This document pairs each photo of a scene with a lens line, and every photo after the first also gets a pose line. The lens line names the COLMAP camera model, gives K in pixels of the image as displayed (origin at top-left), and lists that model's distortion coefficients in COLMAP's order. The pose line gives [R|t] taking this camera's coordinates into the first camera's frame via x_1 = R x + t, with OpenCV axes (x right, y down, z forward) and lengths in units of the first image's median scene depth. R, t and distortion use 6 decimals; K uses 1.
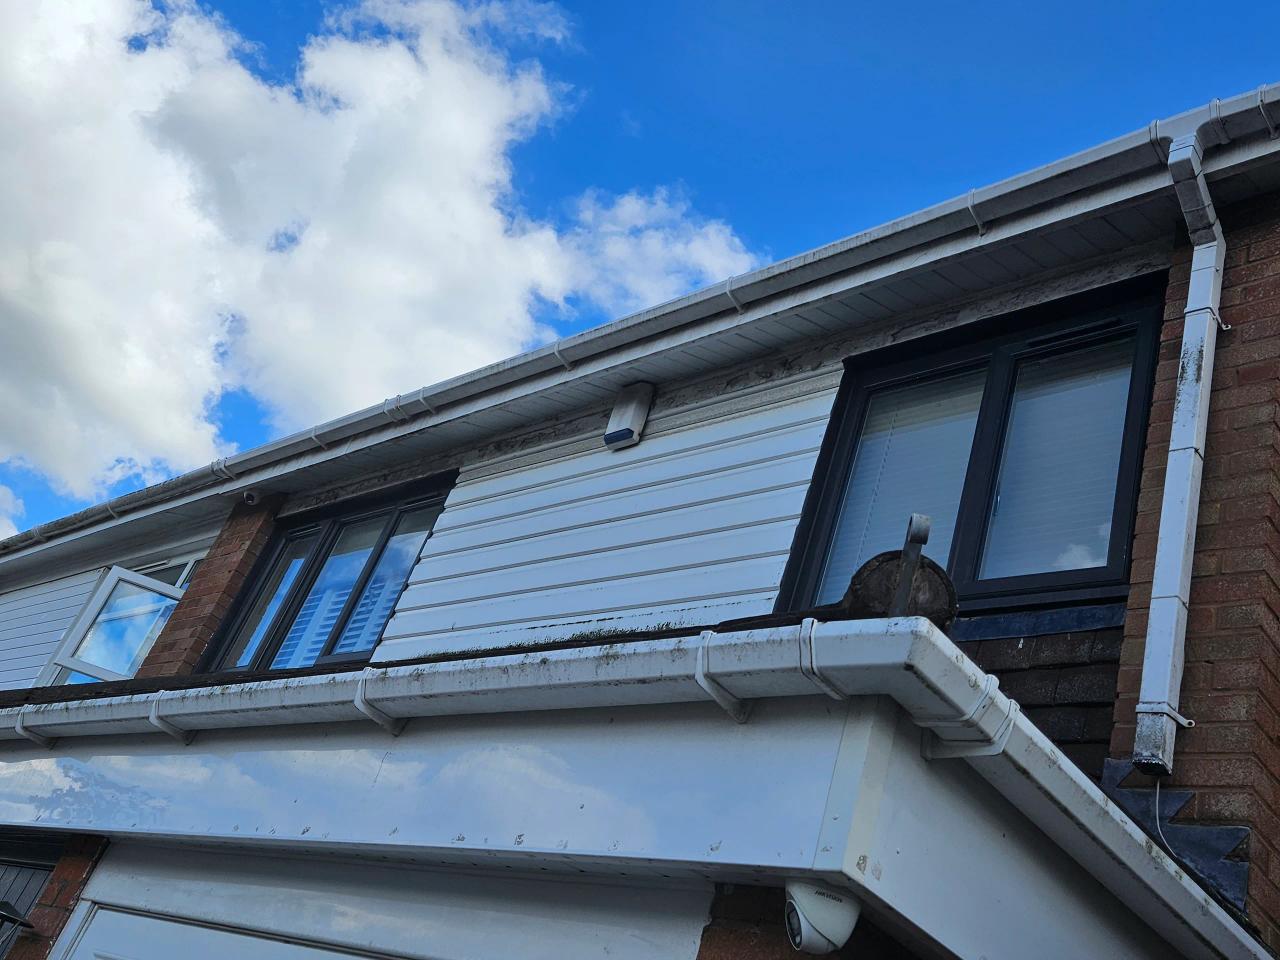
lens RADIAL K [[1178.5, 0, 640.0], [0, 1178.5, 480.0], [0, 0, 1]] dist [0.047569, -0.001320]
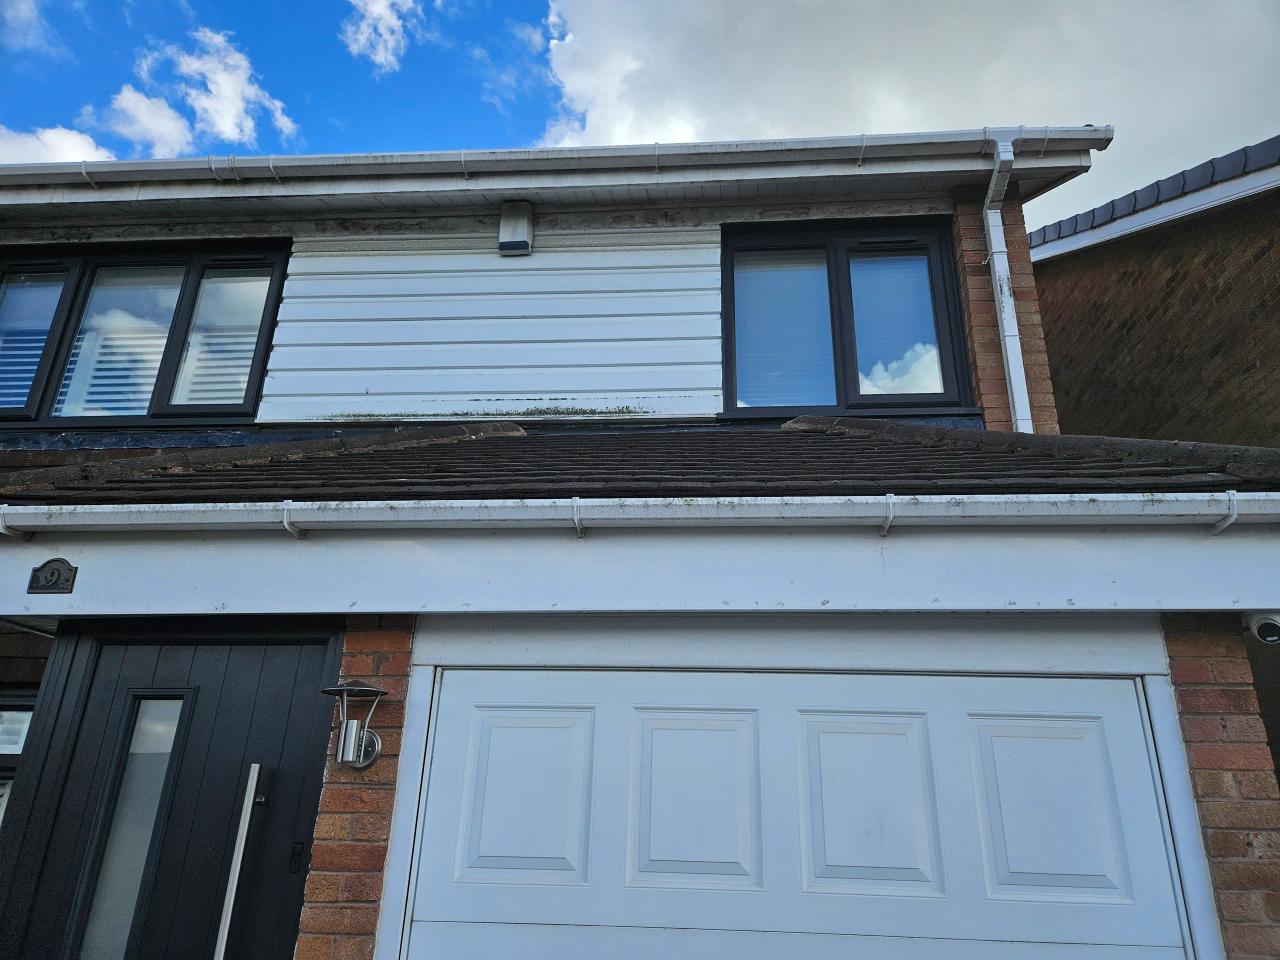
lens RADIAL K [[828.3, 0, 640.0], [0, 828.3, 480.0], [0, 0, 1]] dist [0.056279, -0.004389]
pose [[0.773118, -0.050106, 0.632280, -0.555801], [-0.132949, 0.961926, 0.238793, -0.030341], [-0.620171, -0.268676, 0.737021, 0.222856]]
